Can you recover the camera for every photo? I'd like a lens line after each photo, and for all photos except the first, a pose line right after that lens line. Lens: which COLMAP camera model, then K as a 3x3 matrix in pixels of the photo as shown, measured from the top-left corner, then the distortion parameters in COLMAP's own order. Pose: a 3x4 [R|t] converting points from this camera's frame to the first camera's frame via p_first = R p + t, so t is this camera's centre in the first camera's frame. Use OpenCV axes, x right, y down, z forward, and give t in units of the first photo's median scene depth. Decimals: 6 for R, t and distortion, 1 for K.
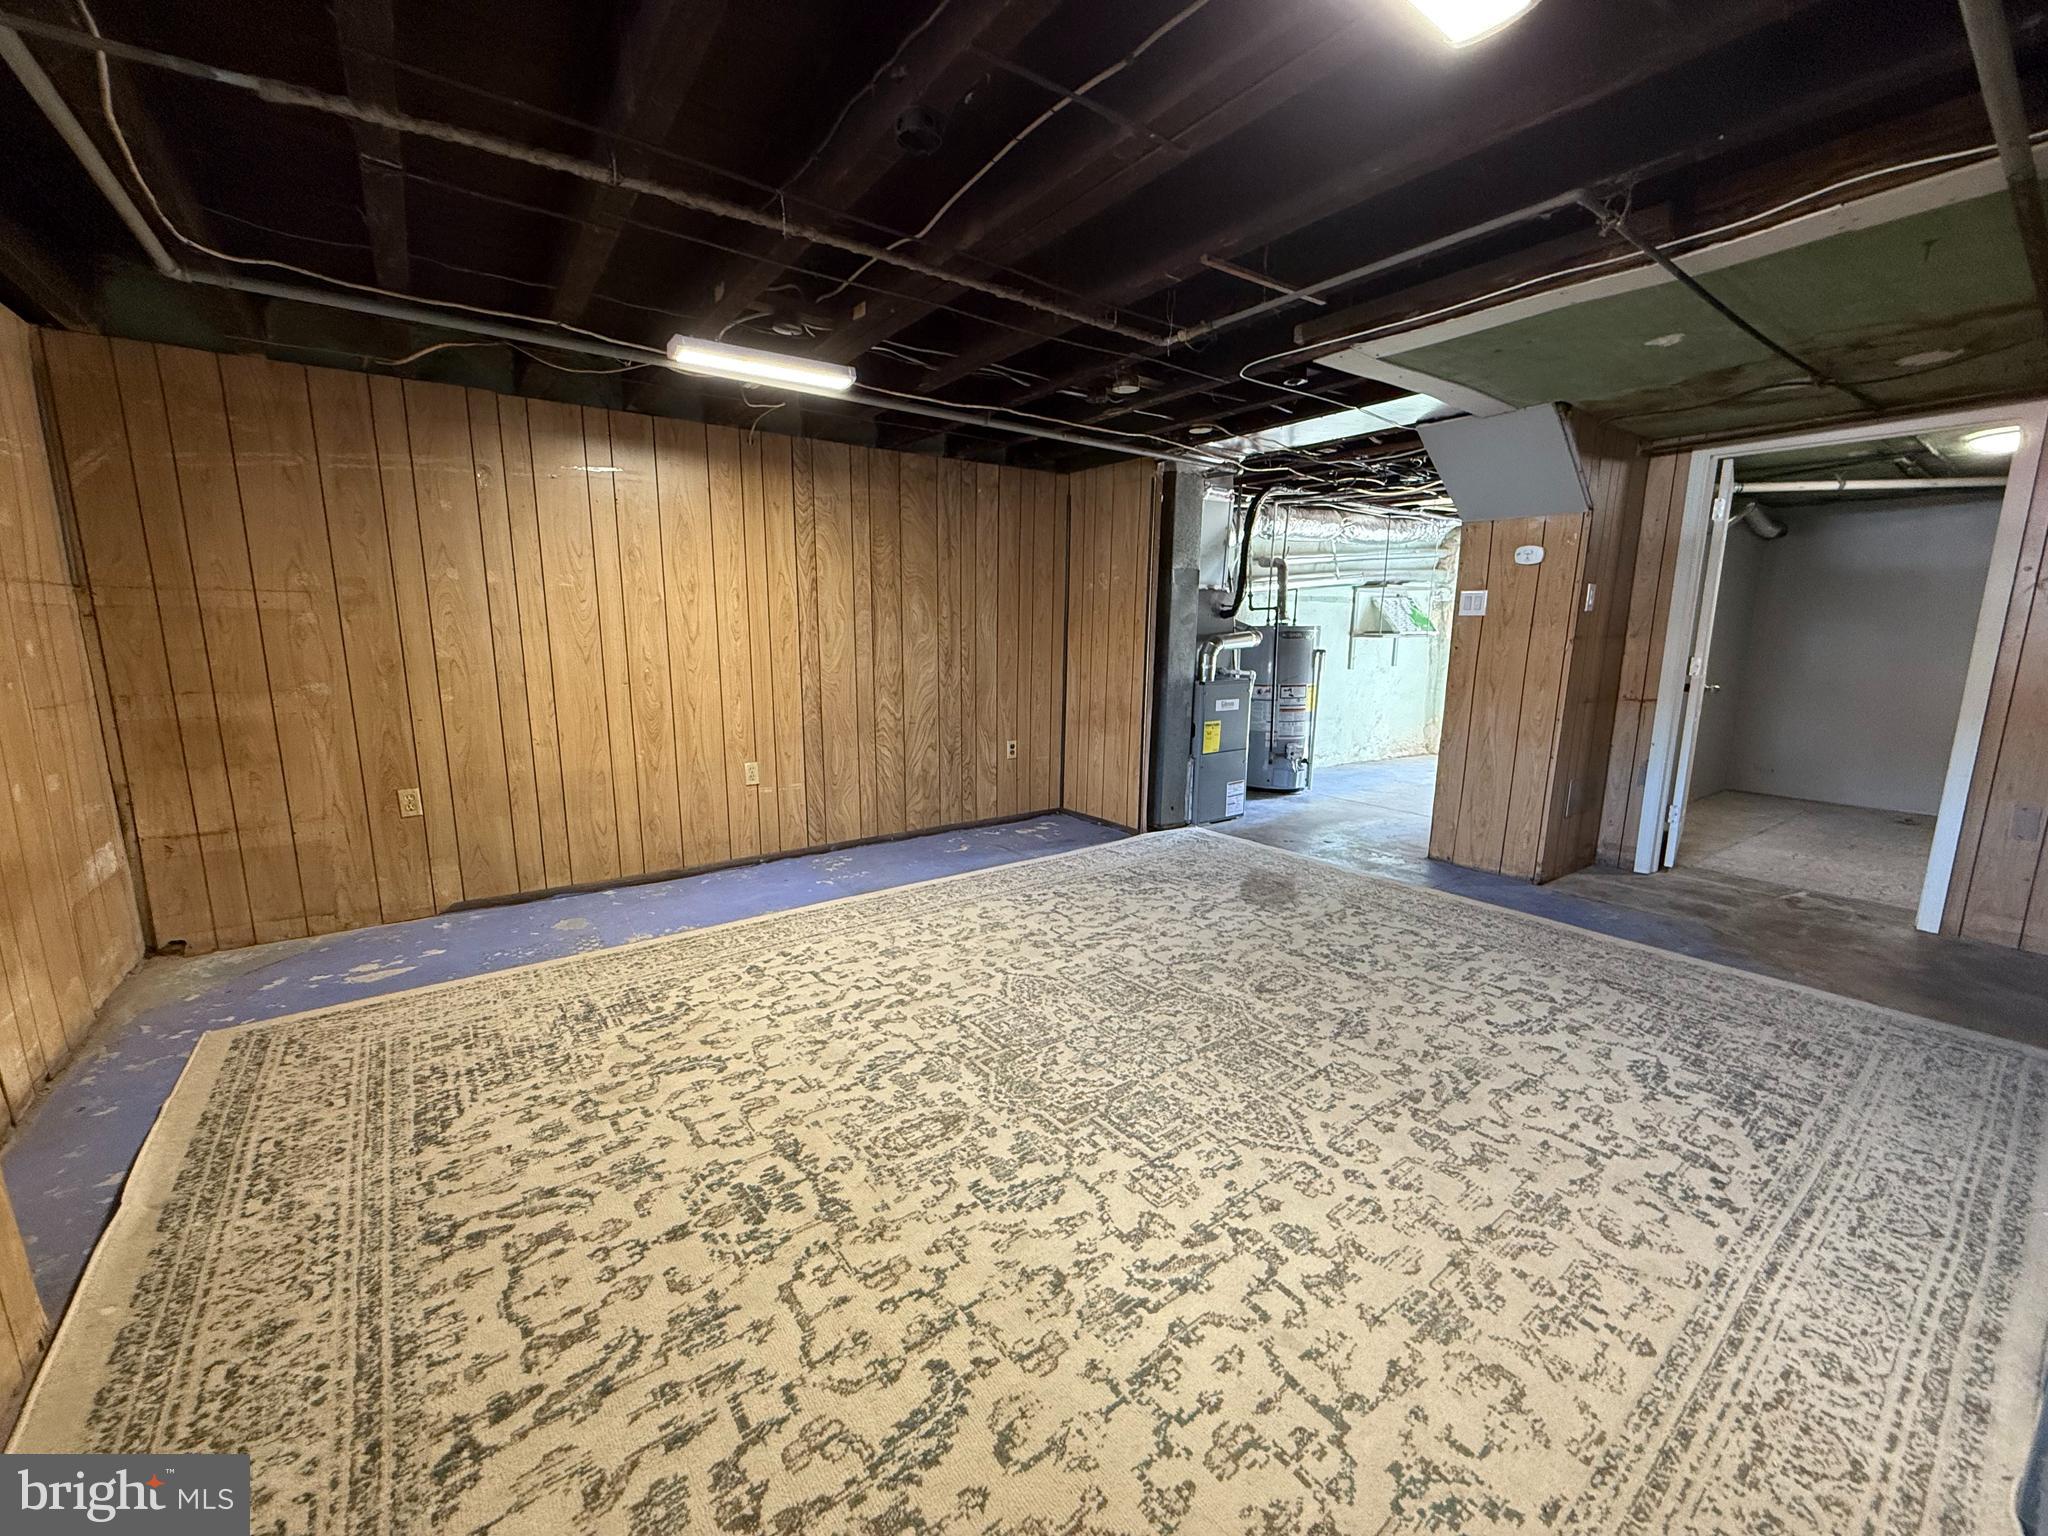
lens RADIAL K [[815.5, 0, 1024.0], [0, 815.5, 768.0], [0, 0, 1]] dist [0.000156, -0.000006]
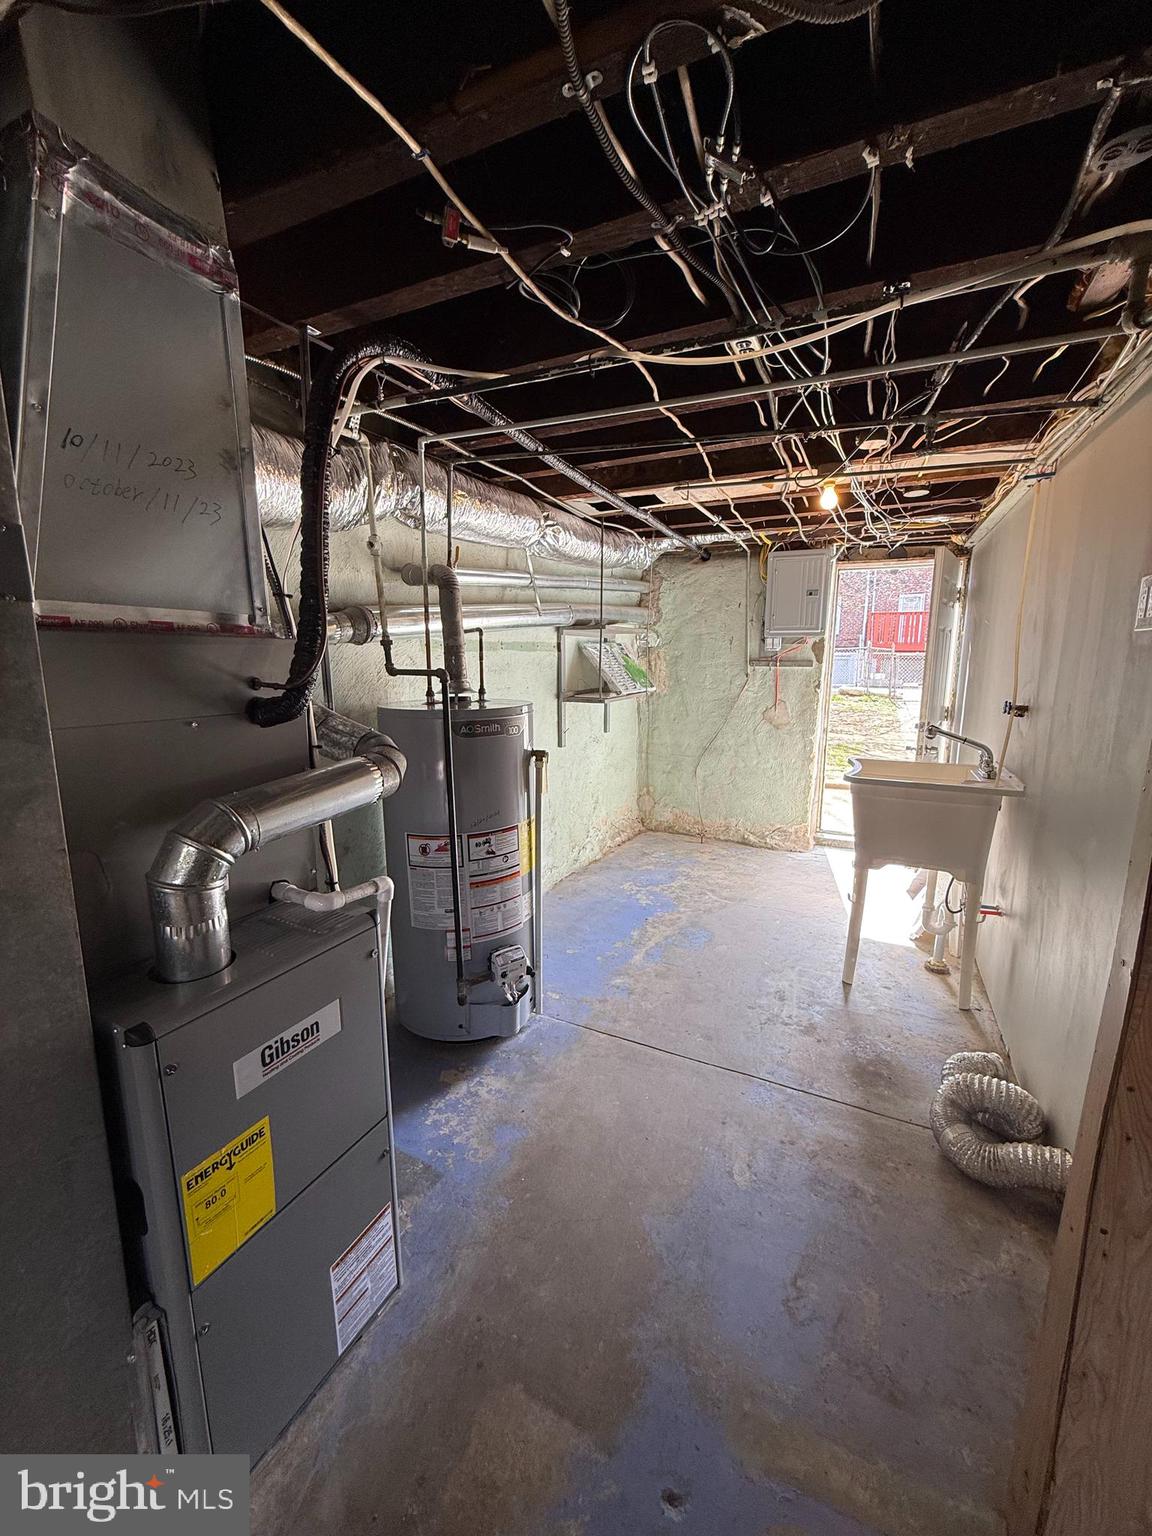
lens RADIAL K [[611.6, 0, 576.0], [0, 611.6, 768.0], [0, 0, 1]] dist [0.000156, -0.000006]
pose [[0.887452, -0.091650, 0.451696, 0.209846], [0.088587, 0.995675, 0.027976, -0.141087], [-0.452306, 0.015187, 0.891733, 0.641559]]
